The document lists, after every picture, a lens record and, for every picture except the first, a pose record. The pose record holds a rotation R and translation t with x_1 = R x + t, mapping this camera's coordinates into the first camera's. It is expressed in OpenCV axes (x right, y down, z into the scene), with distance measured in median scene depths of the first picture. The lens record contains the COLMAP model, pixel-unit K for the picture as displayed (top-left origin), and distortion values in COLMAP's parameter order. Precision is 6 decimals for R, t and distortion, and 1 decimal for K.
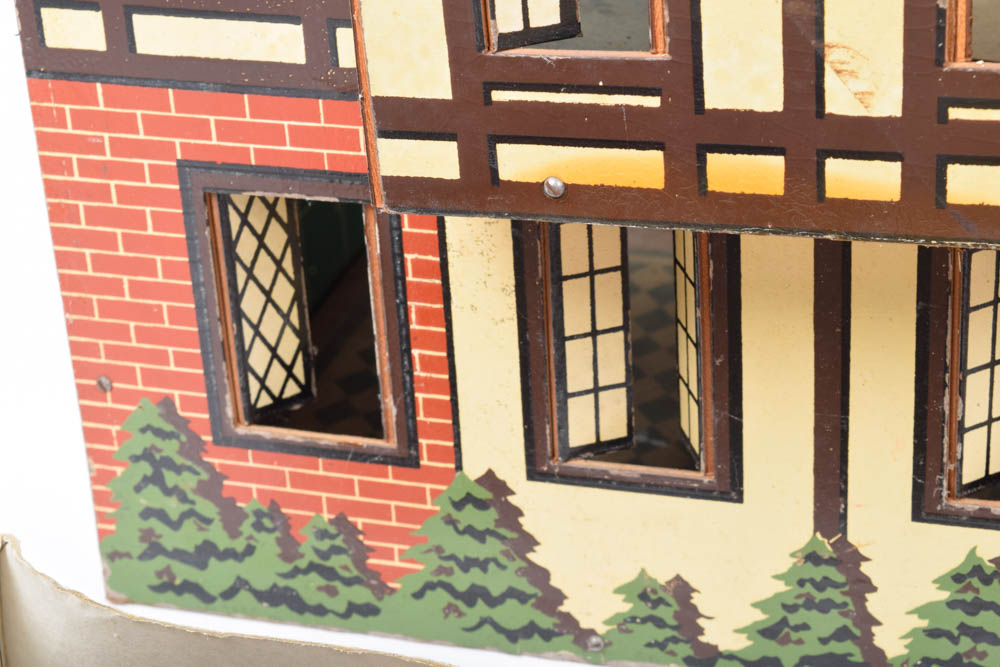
lens RADIAL K [[2233.5, 0, 496.8], [0, 2233.5, 330.3], [0, 0, 1]] dist [0.078759, 0.000000]
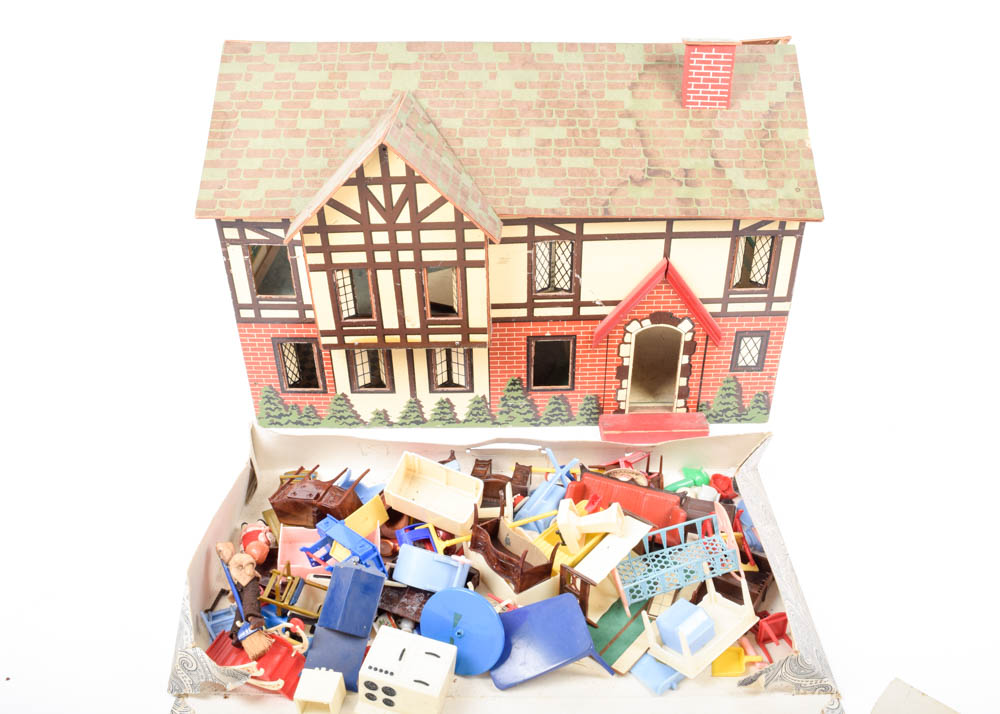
lens RADIAL K [[872.5, 0, 497.3], [0, 872.5, 360.7], [0, 0, 1]] dist [-0.100203, 0.019552]
pose [[0.961000, -0.117432, 0.250375, -0.147511], [0.088732, 0.988429, 0.123024, -0.210220], [-0.261925, -0.096010, 0.960301, -0.899258]]
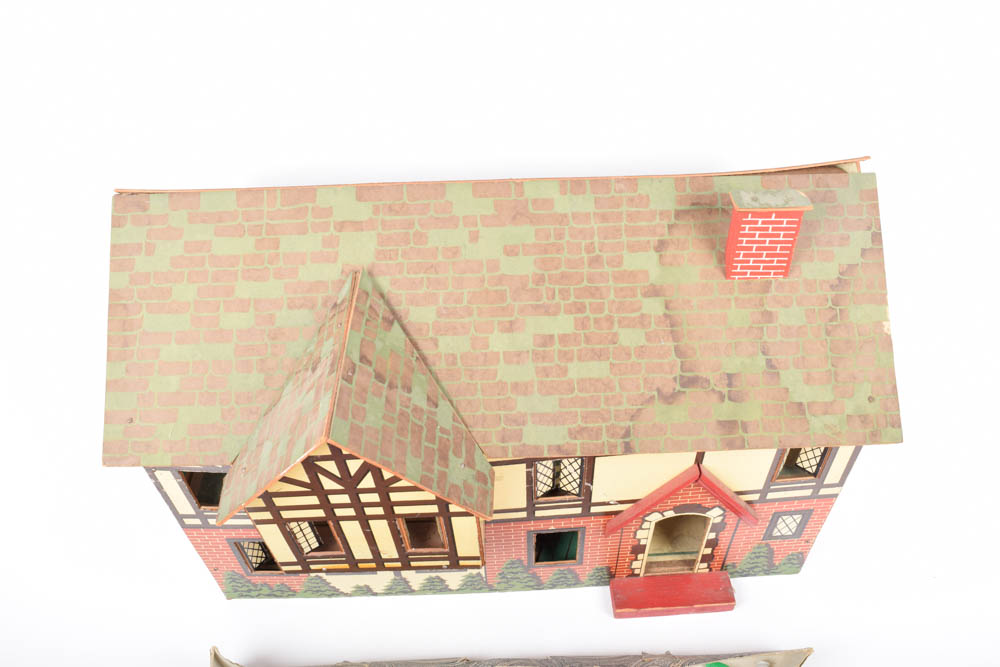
lens RADIAL K [[803.5, 0, 496.1], [0, 803.5, 332.5], [0, 0, 1]] dist [-0.095004, 0.003385]
pose [[0.953392, -0.205632, 0.220816, 0.084552], [0.121684, 0.931695, 0.342252, -0.846379], [-0.276111, -0.299431, 0.913293, -0.322852]]
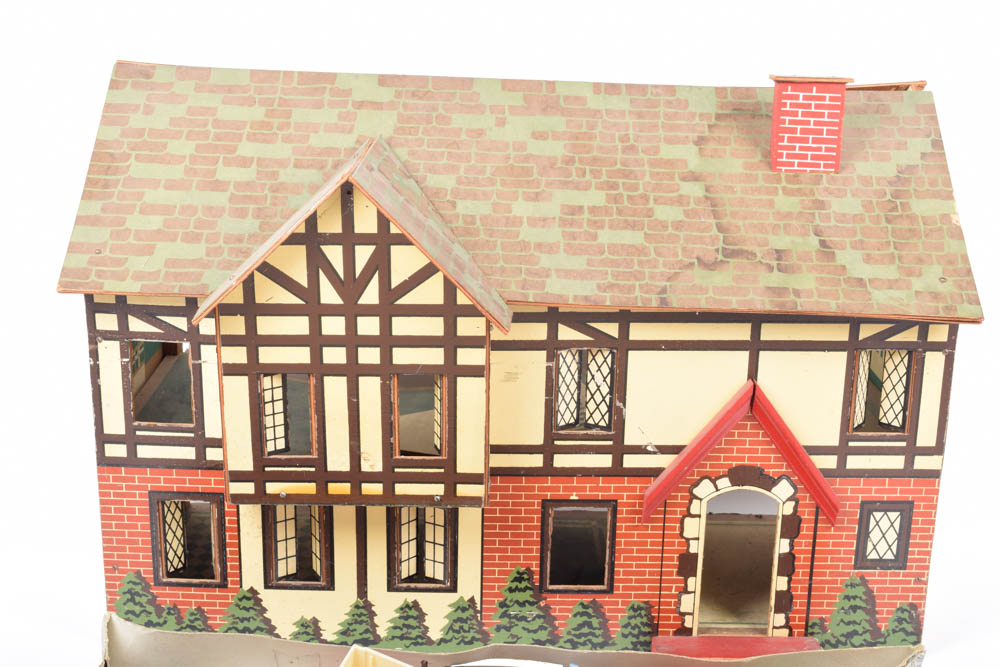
lens RADIAL K [[1467.3, 0, 496.0], [0, 1467.3, 328.0], [0, 0, 1]] dist [-0.020678, 0.000000]
pose [[0.957362, -0.015355, 0.288484, -0.262664], [0.061753, 0.986383, -0.152431, 0.040260], [-0.282215, 0.163746, 0.945273, -1.082308]]
